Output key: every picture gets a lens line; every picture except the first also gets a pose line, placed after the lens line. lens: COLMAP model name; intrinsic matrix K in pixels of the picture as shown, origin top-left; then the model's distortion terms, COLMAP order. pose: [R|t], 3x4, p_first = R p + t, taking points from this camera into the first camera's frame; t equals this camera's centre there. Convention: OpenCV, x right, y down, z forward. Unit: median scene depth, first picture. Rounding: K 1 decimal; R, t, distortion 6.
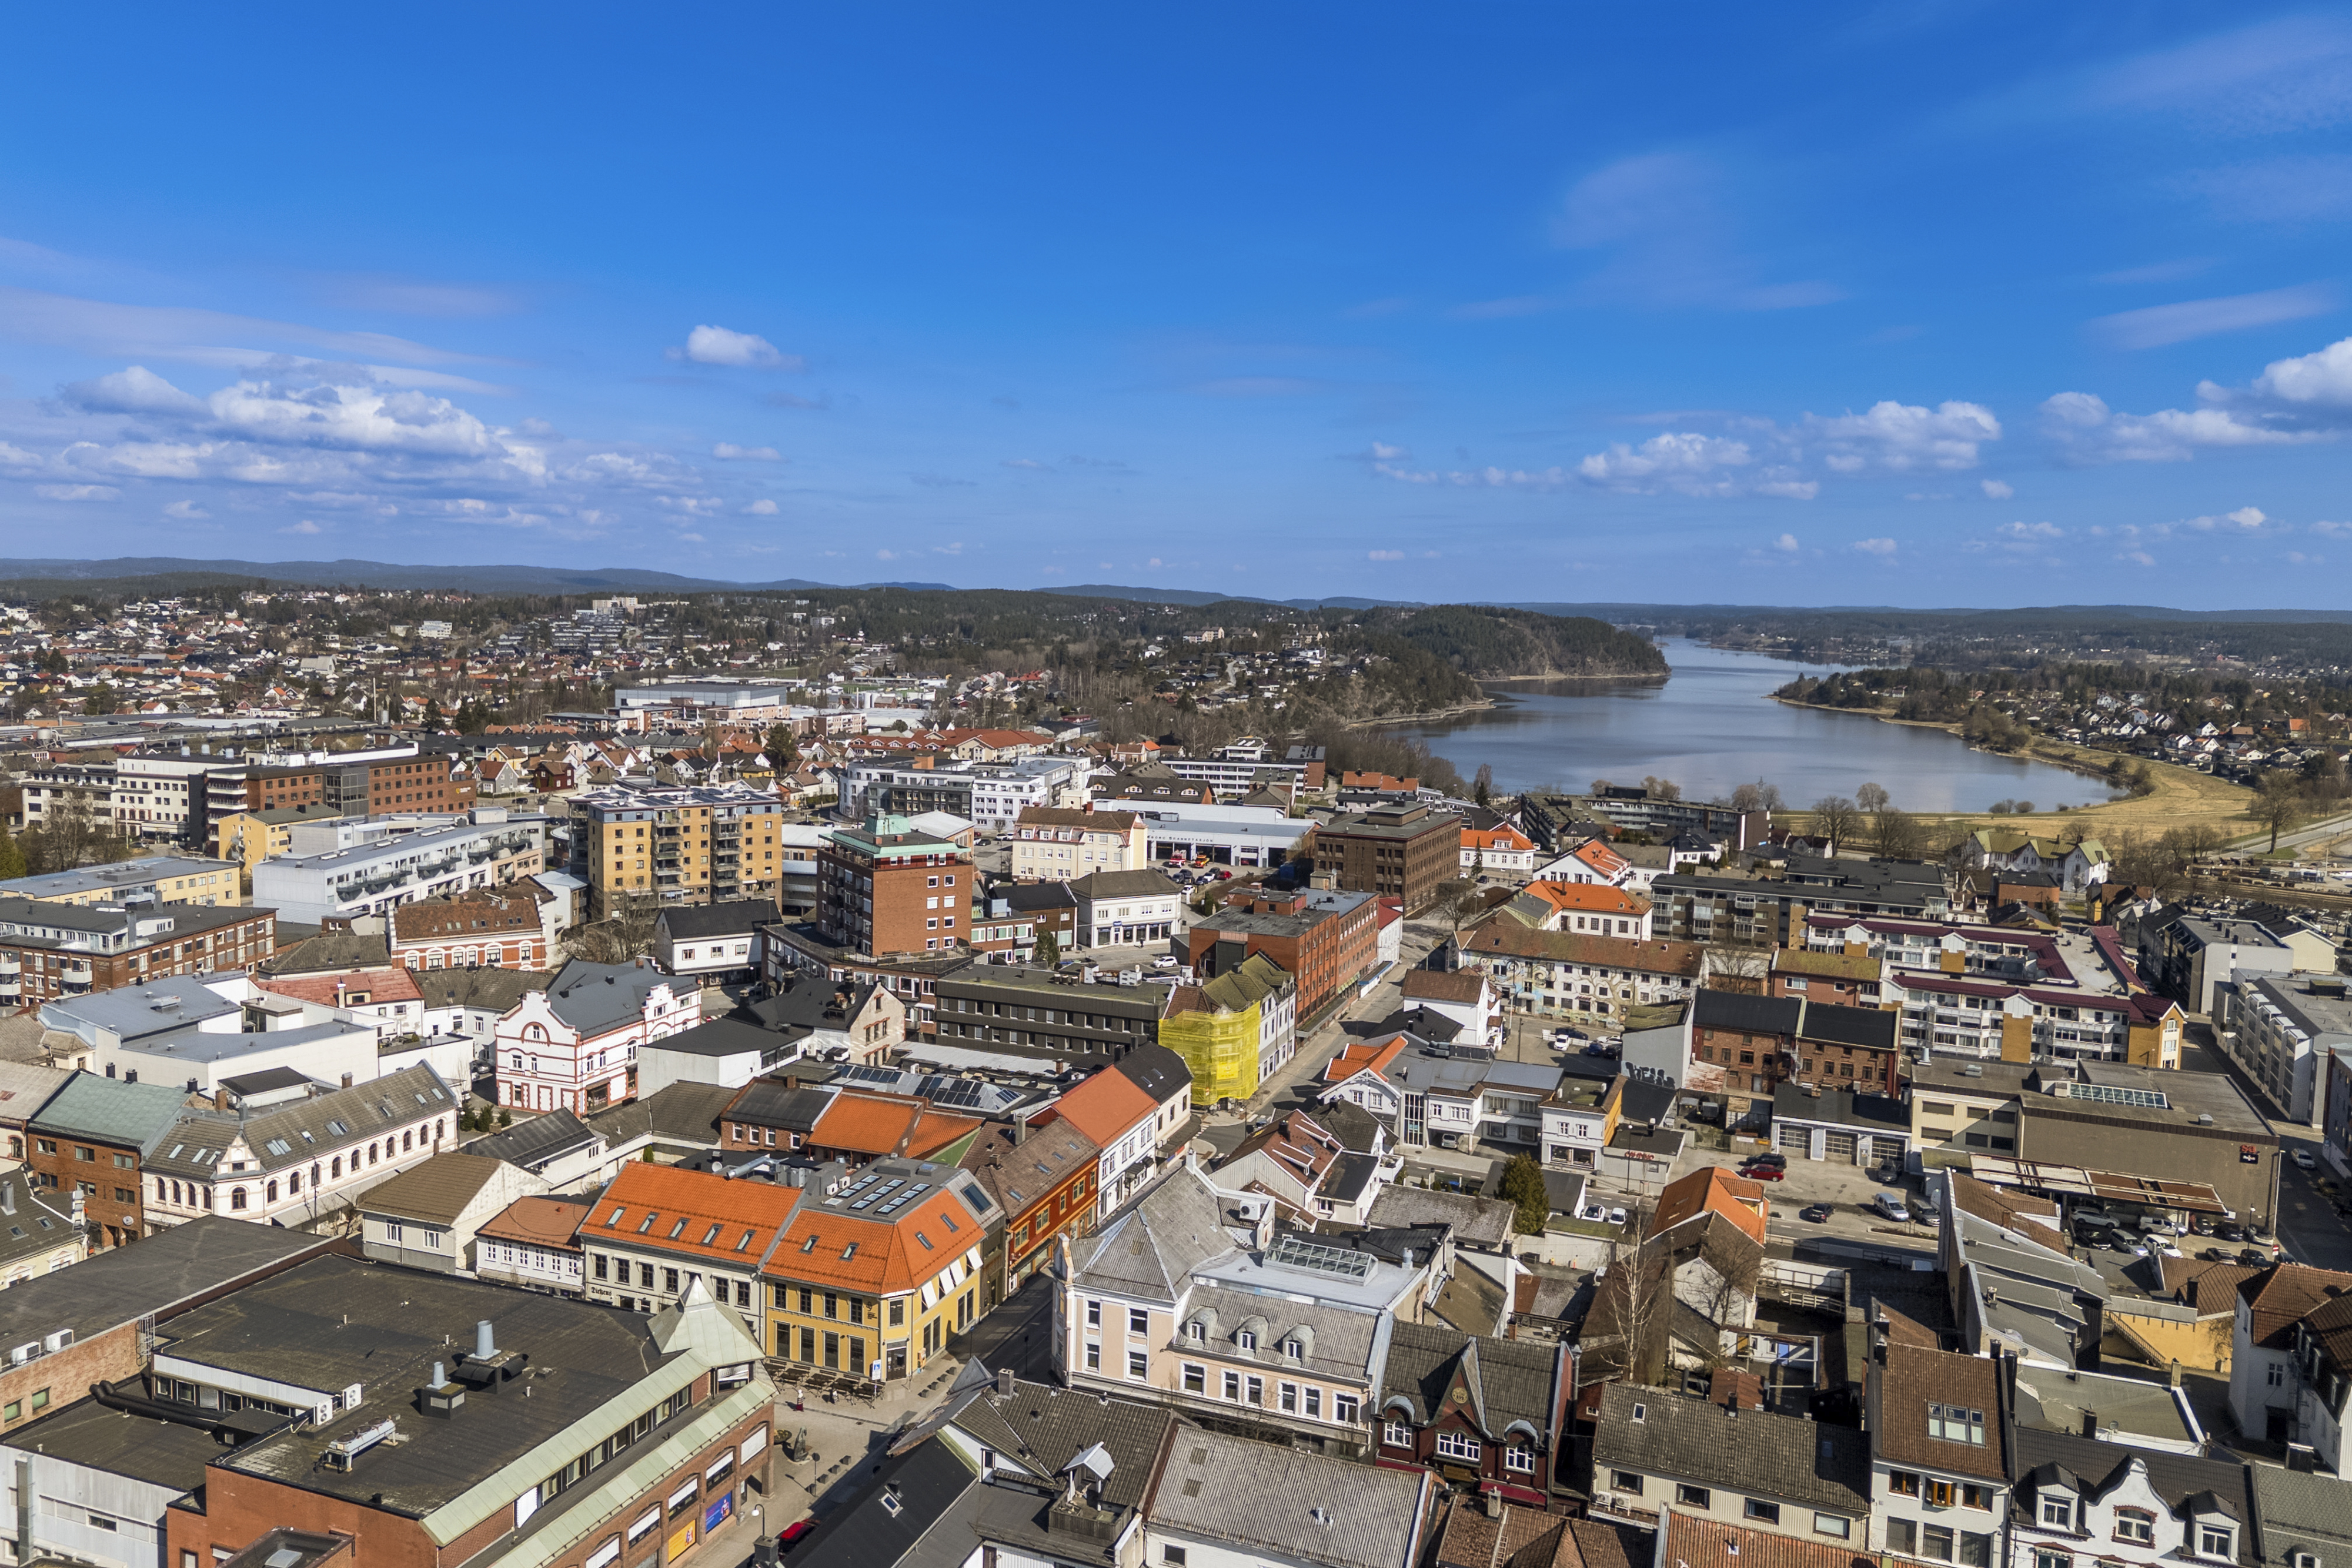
lens RADIAL K [[1740.3, 0, 1176.0], [0, 1740.3, 784.0], [0, 0, 1]] dist [0.086866, -0.093297]
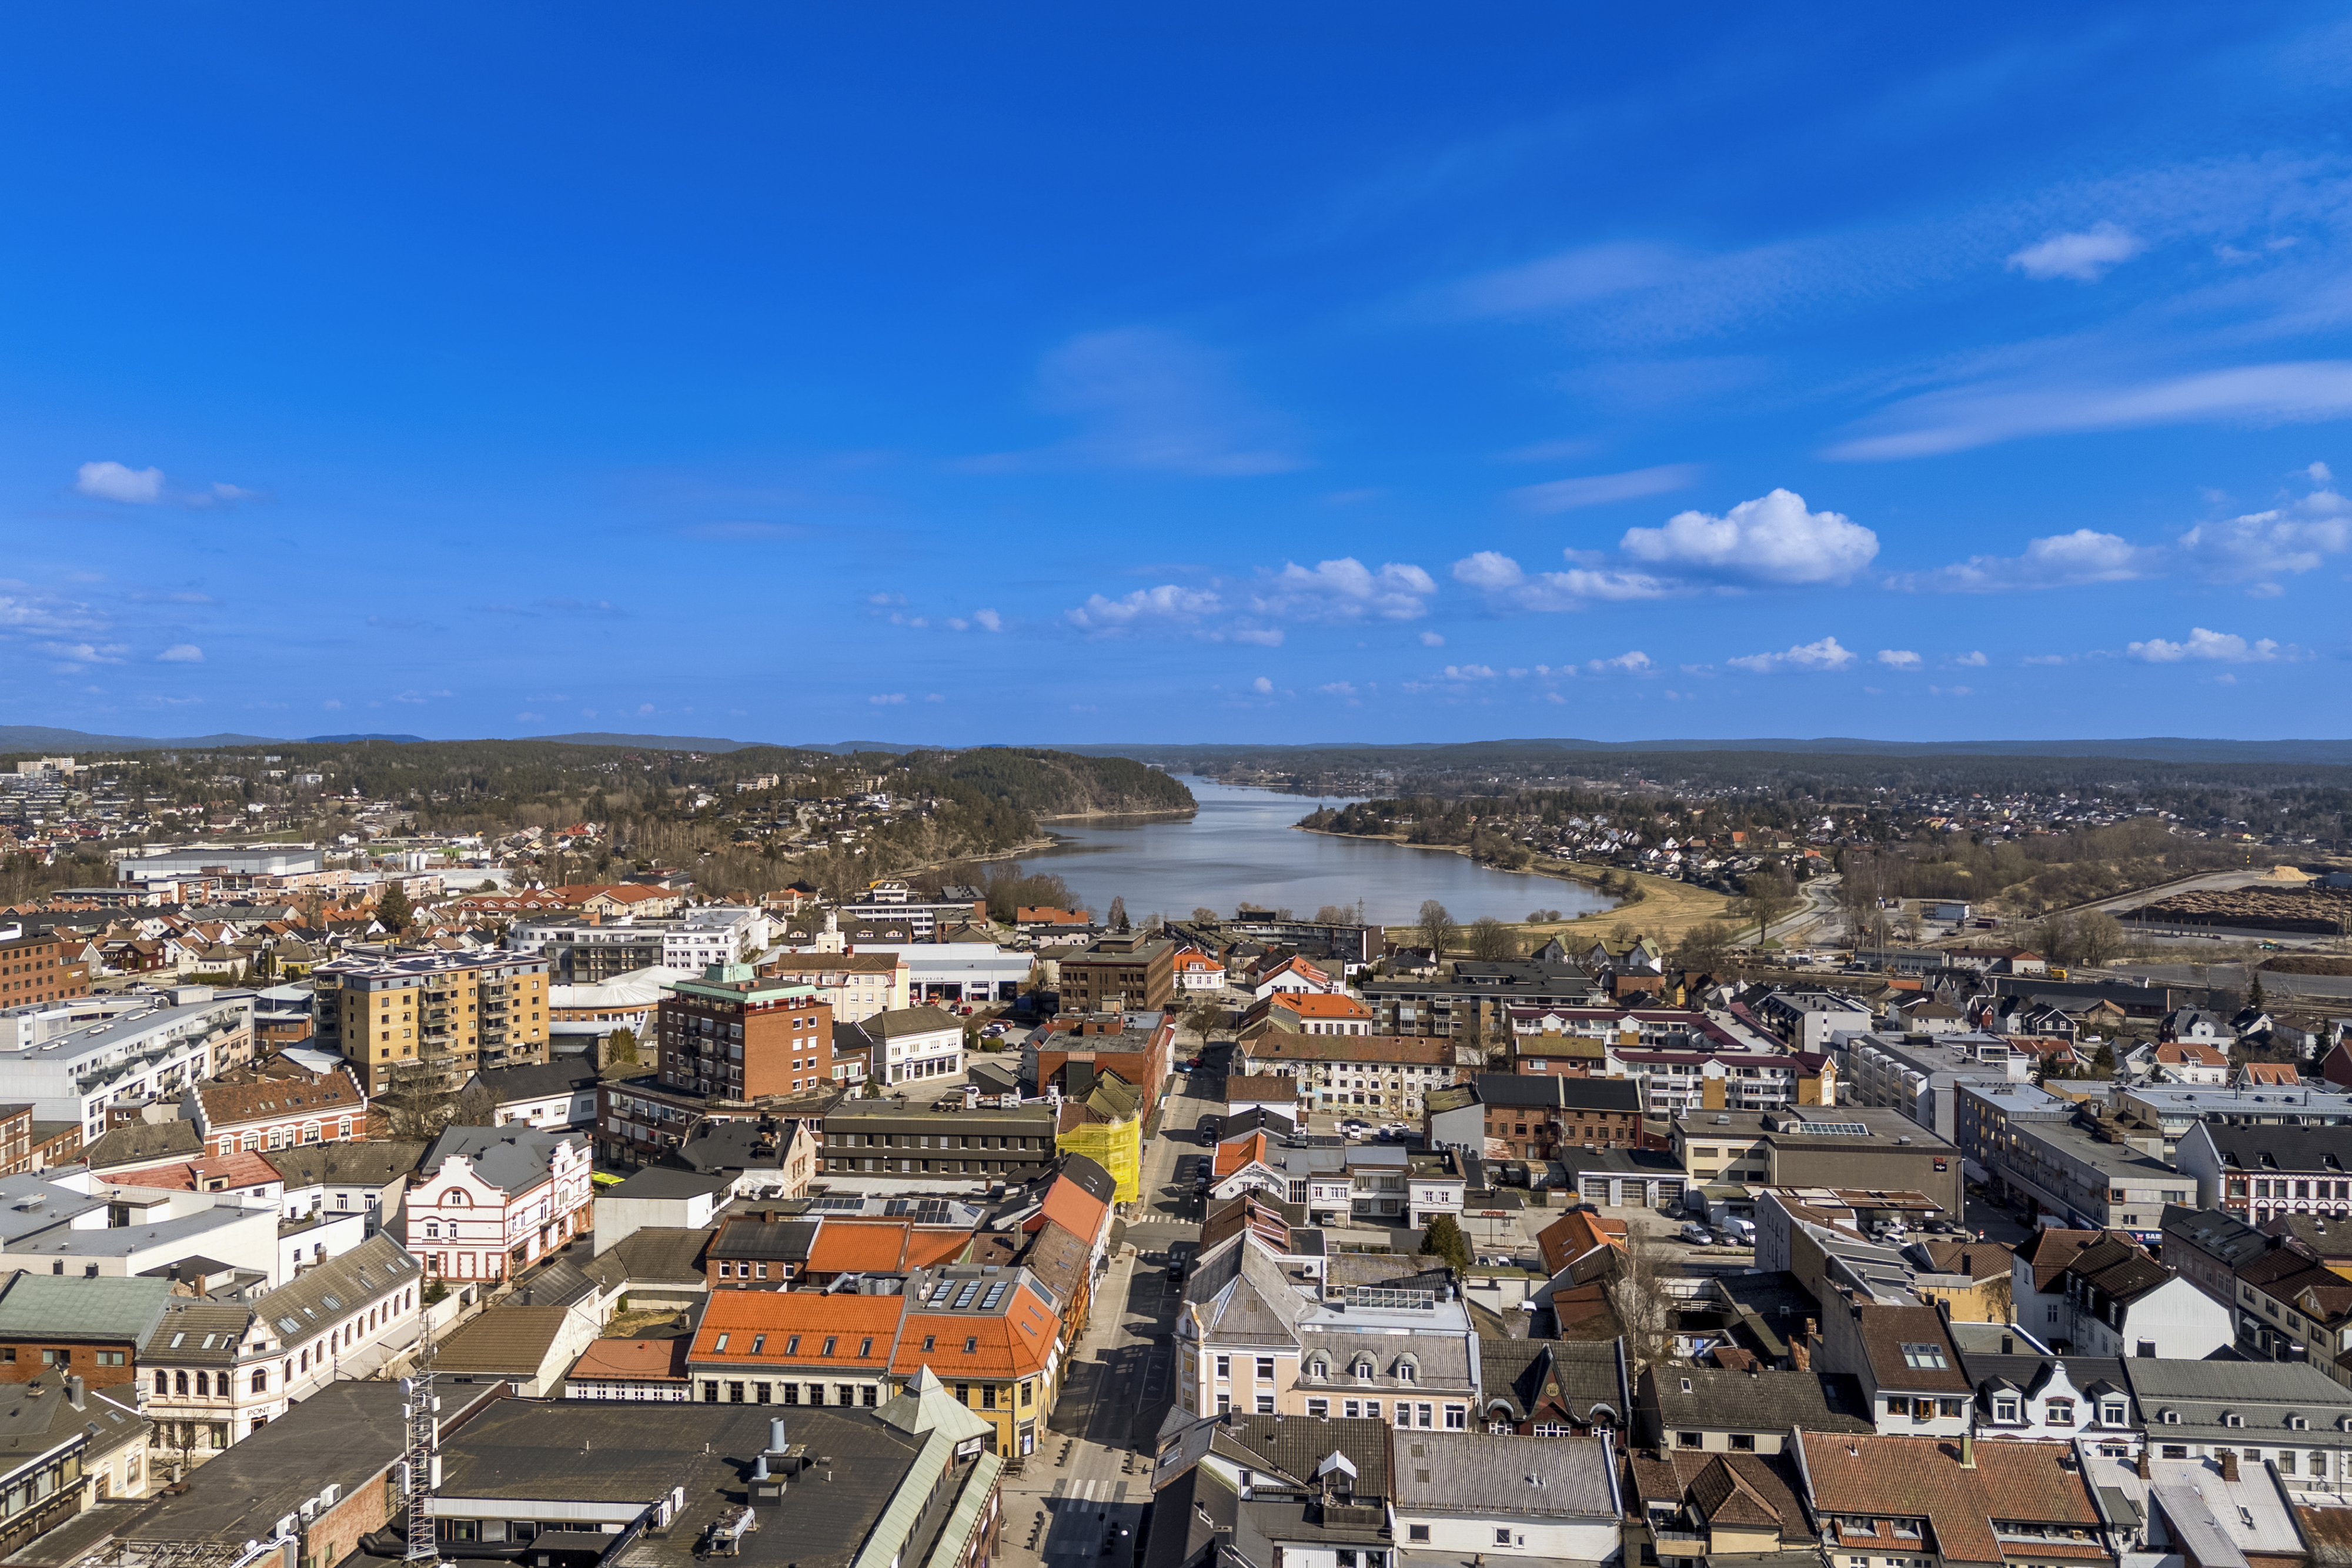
lens RADIAL K [[1740.3, 0, 1176.0], [0, 1740.3, 784.0], [0, 0, 1]] dist [0.086866, -0.093297]
pose [[0.959867, -0.025647, 0.279282, -0.220450], [0.048324, 0.996041, -0.074618, 0.002757], [-0.276262, 0.085119, 0.957305, -0.073116]]
